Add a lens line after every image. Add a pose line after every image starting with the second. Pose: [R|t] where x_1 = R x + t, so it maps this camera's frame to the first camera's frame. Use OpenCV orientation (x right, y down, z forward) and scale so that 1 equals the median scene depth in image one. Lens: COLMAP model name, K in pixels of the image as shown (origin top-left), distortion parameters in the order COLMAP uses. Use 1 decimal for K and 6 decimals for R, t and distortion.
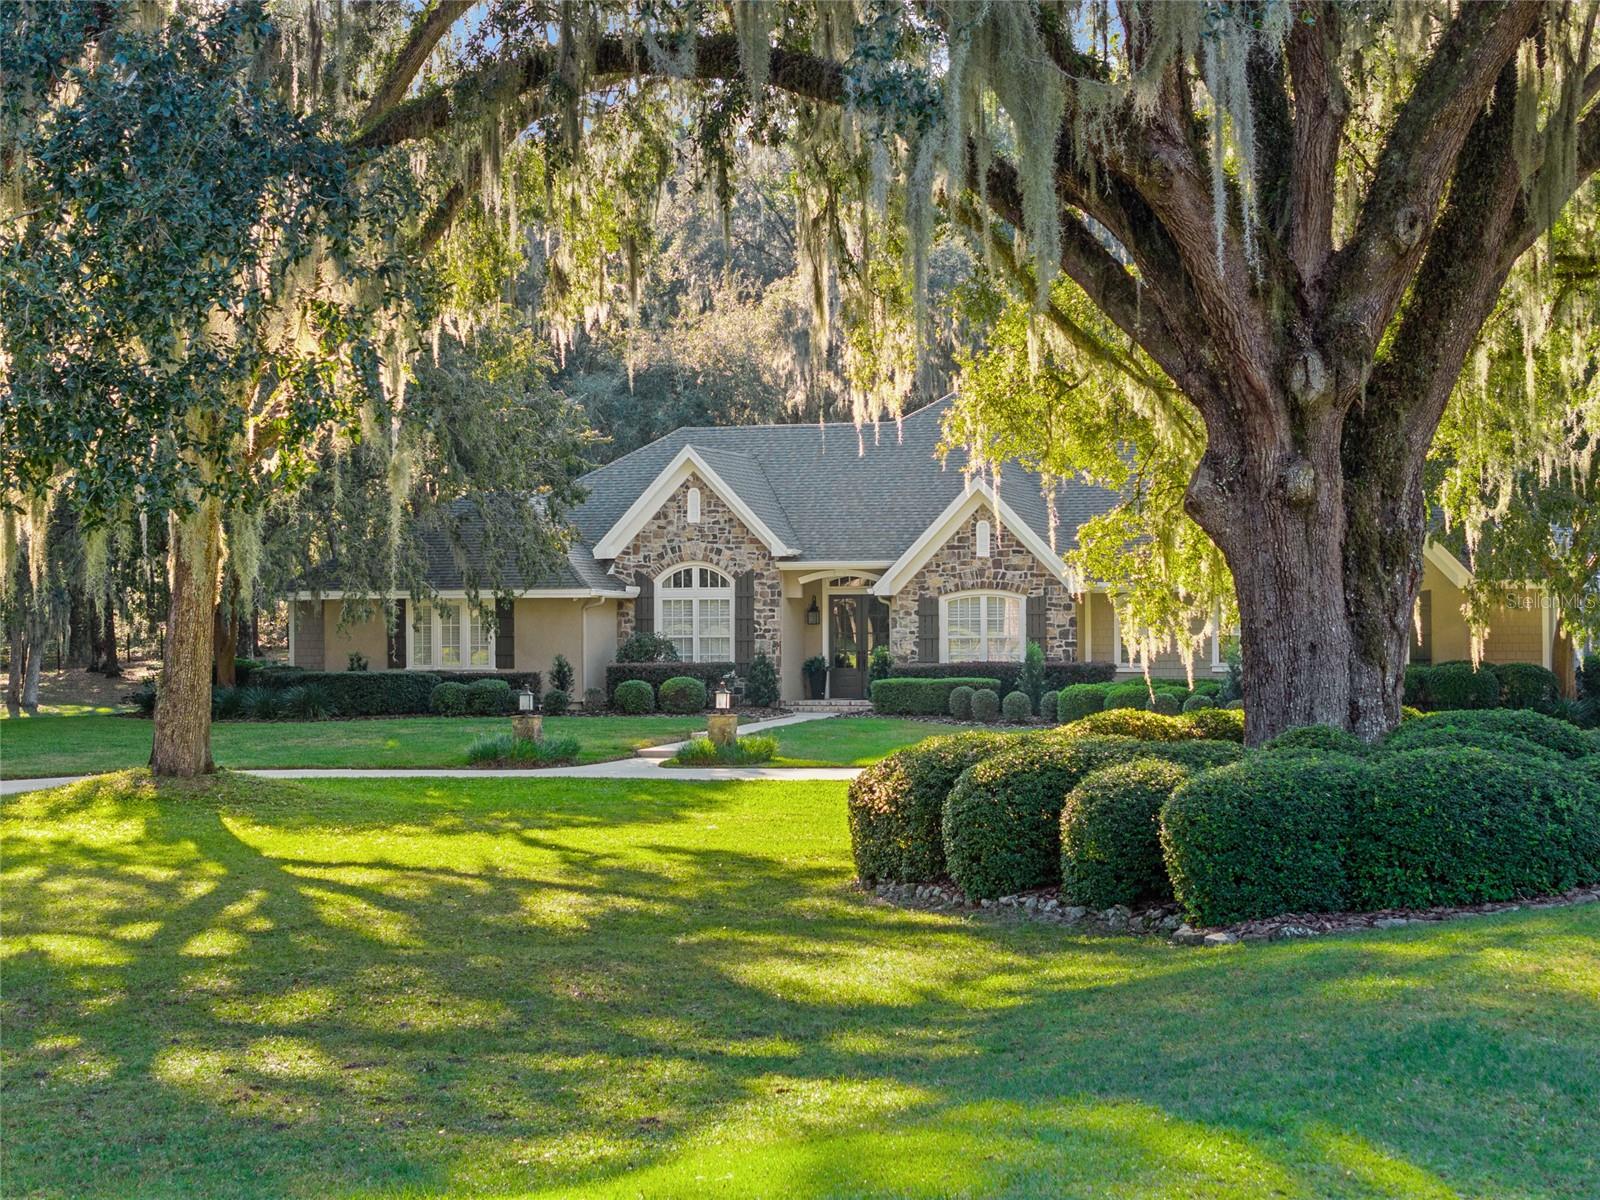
lens RADIAL K [[3255.5, 0, 800.0], [0, 3255.5, 600.0], [0, 0, 1]] dist [-0.007370, 0.041938]
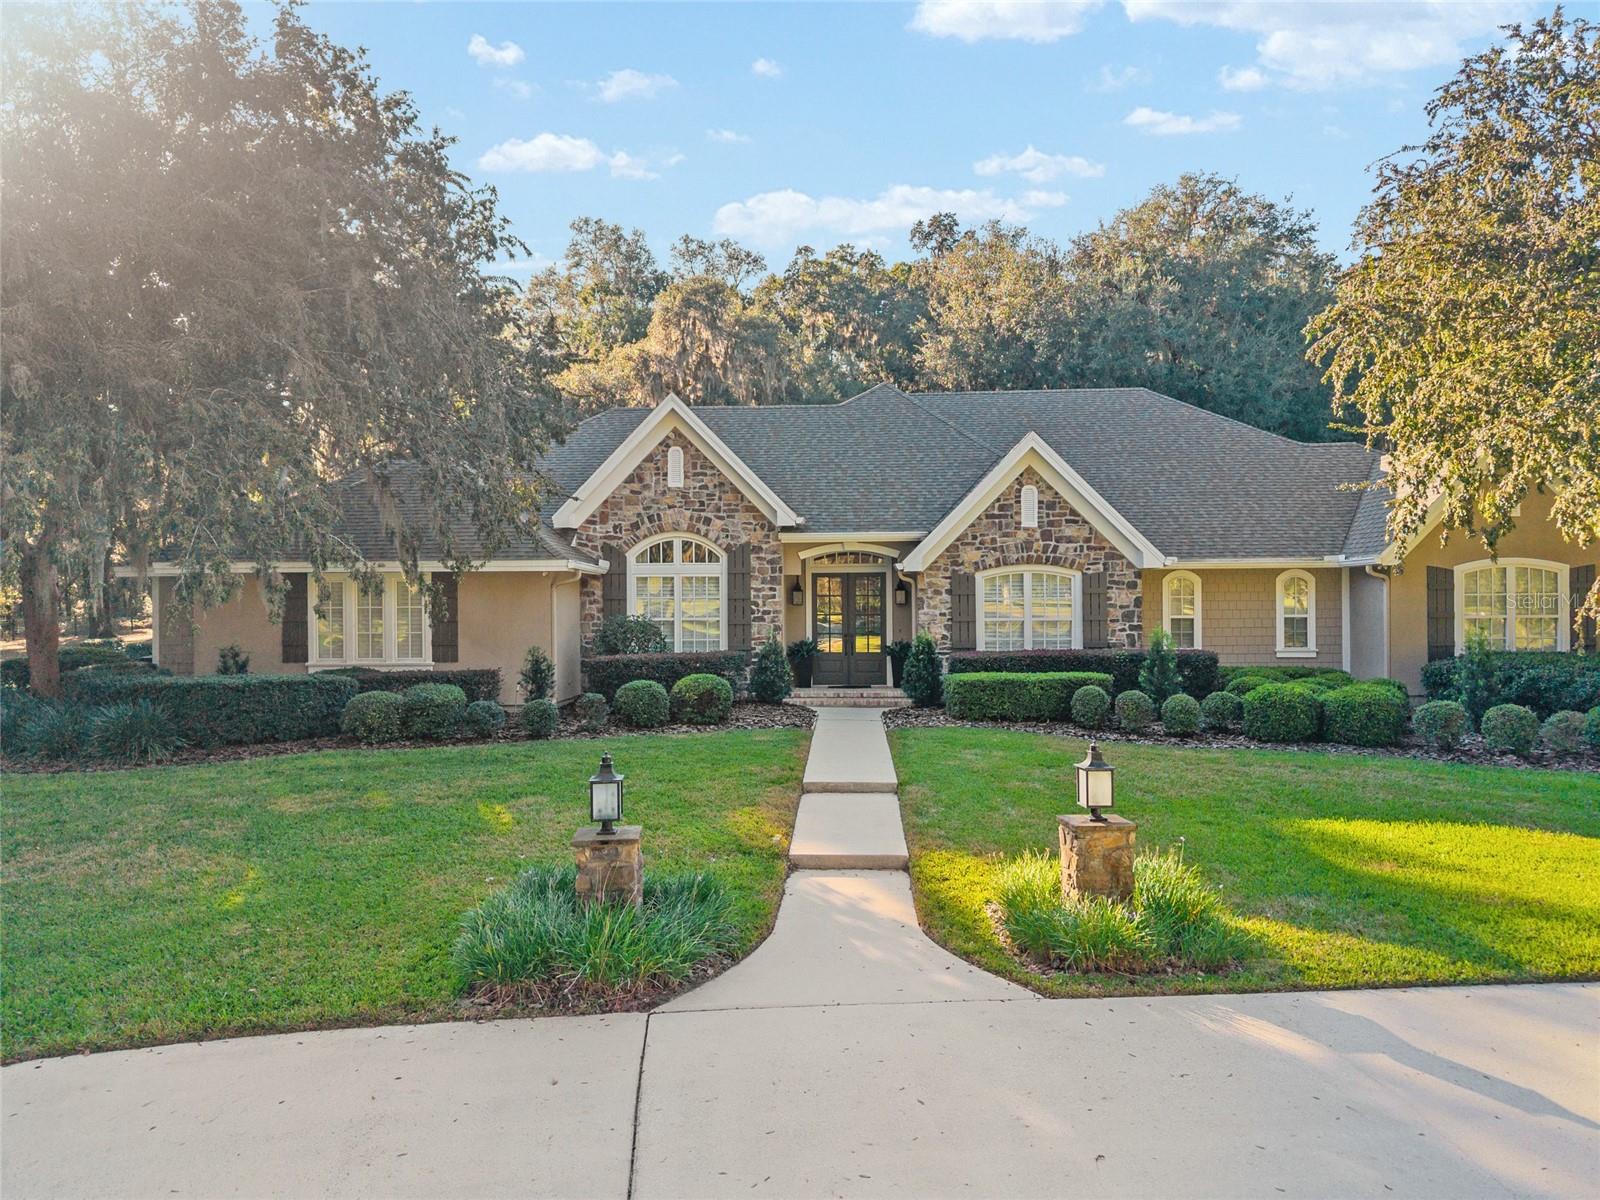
lens RADIAL K [[1104.6, 0, 800.0], [0, 1104.6, 600.0], [0, 0, 1]] dist [0.070071, -0.001792]
pose [[0.959468, -0.000211, 0.281816, -0.084425], [-0.000503, 0.999997, 0.002459, 0.005365], [-0.281816, -0.002501, 0.959465, 0.719085]]
